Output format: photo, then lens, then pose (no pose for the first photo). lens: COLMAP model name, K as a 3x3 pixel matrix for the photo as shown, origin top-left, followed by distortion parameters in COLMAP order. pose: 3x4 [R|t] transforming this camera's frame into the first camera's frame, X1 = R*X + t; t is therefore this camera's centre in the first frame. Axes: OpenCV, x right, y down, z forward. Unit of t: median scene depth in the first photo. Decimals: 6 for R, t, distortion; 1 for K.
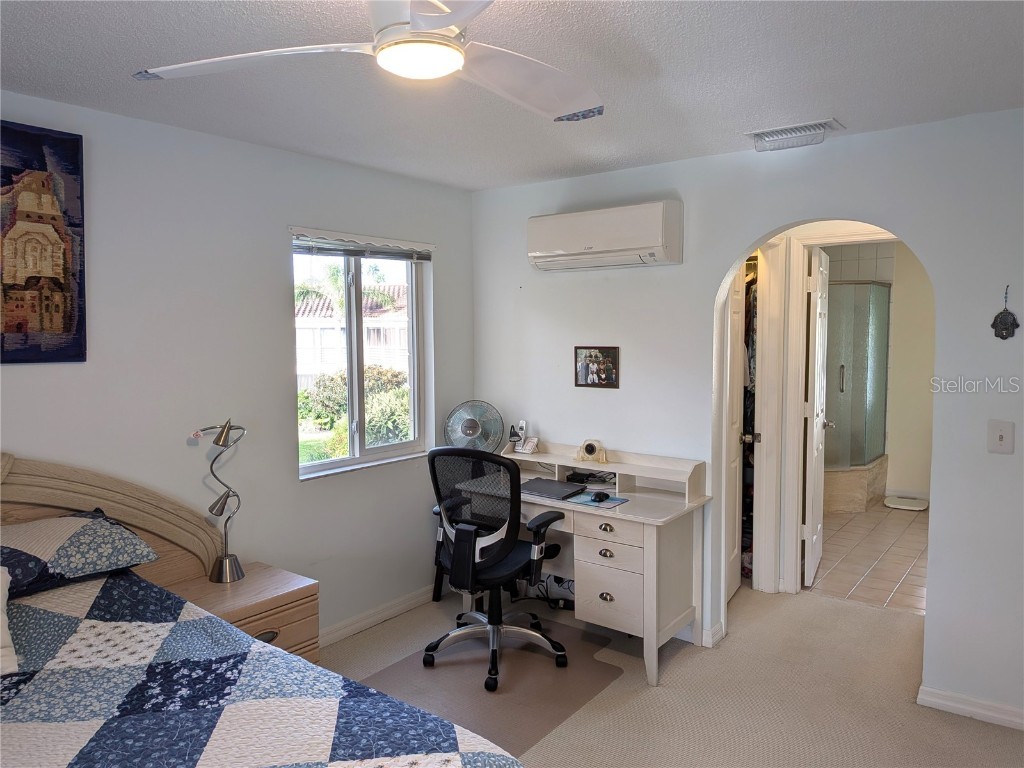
lens RADIAL K [[735.1, 0, 510.8], [0, 735.1, 388.6], [0, 0, 1]] dist [0.063967, -0.085537]
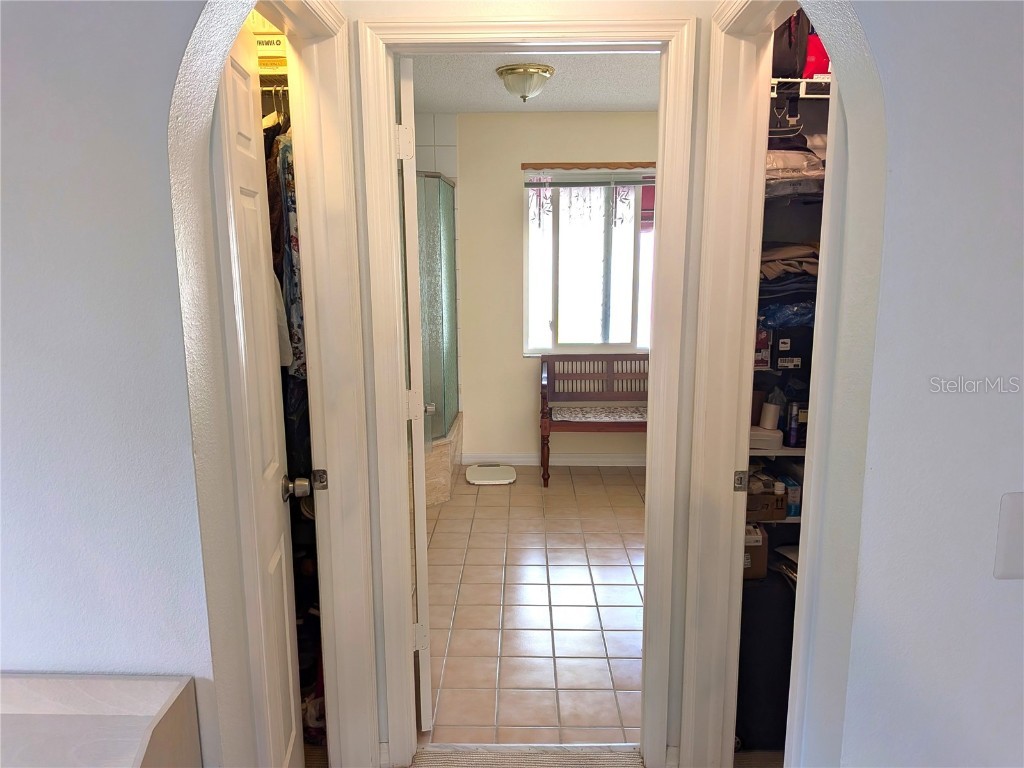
lens RADIAL K [[735.1, 0, 510.8], [0, 735.1, 388.6], [0, 0, 1]] dist [0.063967, -0.085537]
pose [[0.805190, -0.109378, 0.582843, 0.190012], [0.045787, 0.991376, 0.122791, -0.045074], [-0.591247, -0.072184, 0.803254, 0.640664]]
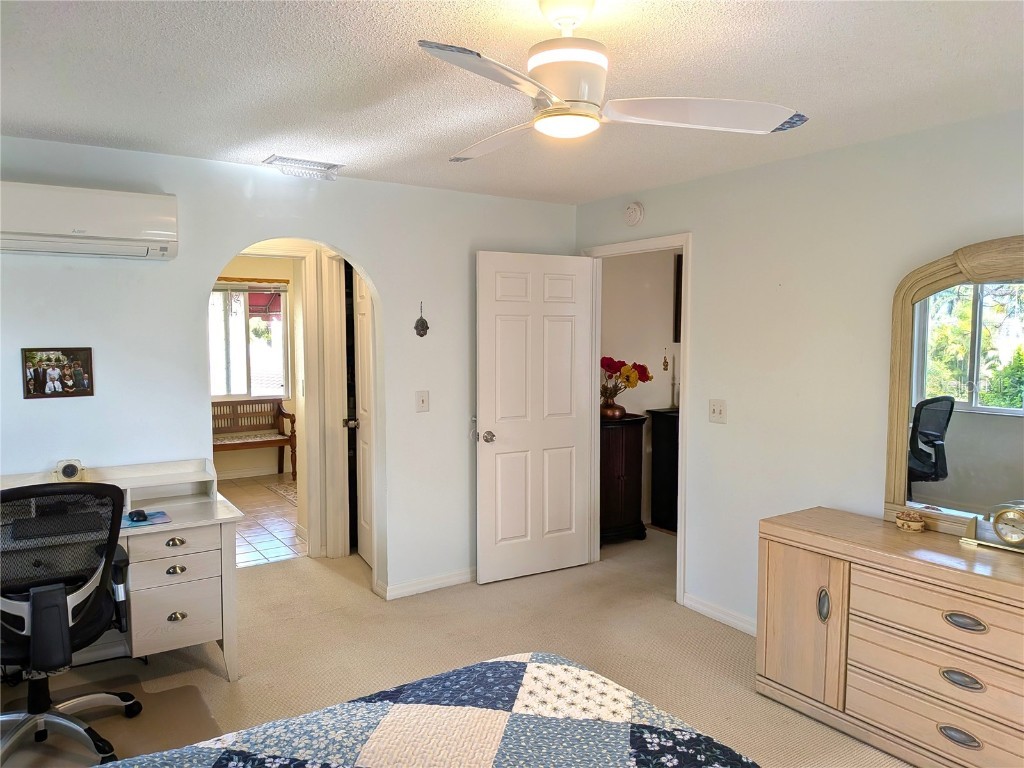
lens RADIAL K [[735.1, 0, 510.8], [0, 735.1, 388.6], [0, 0, 1]] dist [0.063967, -0.085537]
pose [[0.325847, -0.071564, 0.942710, -0.515708], [0.071794, 0.996125, 0.050803, -0.017428], [-0.942692, 0.051127, 0.329723, 0.245946]]
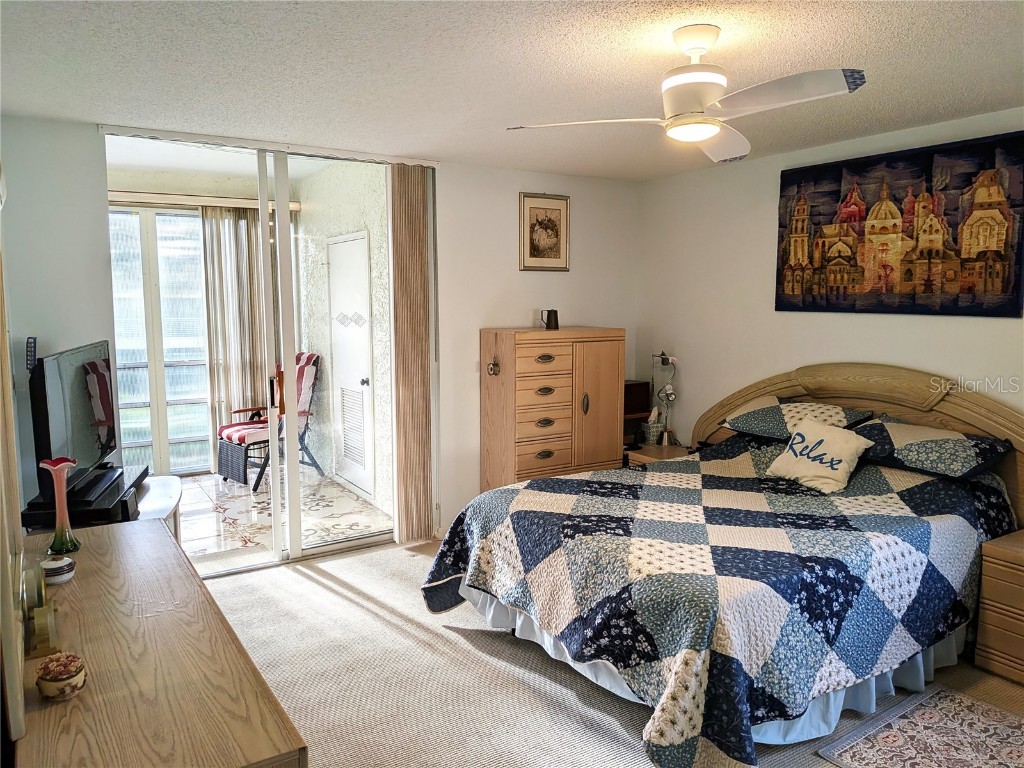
lens RADIAL K [[735.1, 0, 510.8], [0, 735.1, 388.6], [0, 0, 1]] dist [0.063967, -0.085537]
pose [[-0.345023, 0.115821, -0.931421, 0.592562], [-0.070411, 0.986367, 0.148736, -0.030714], [0.935949, 0.116899, -0.332165, 0.444963]]
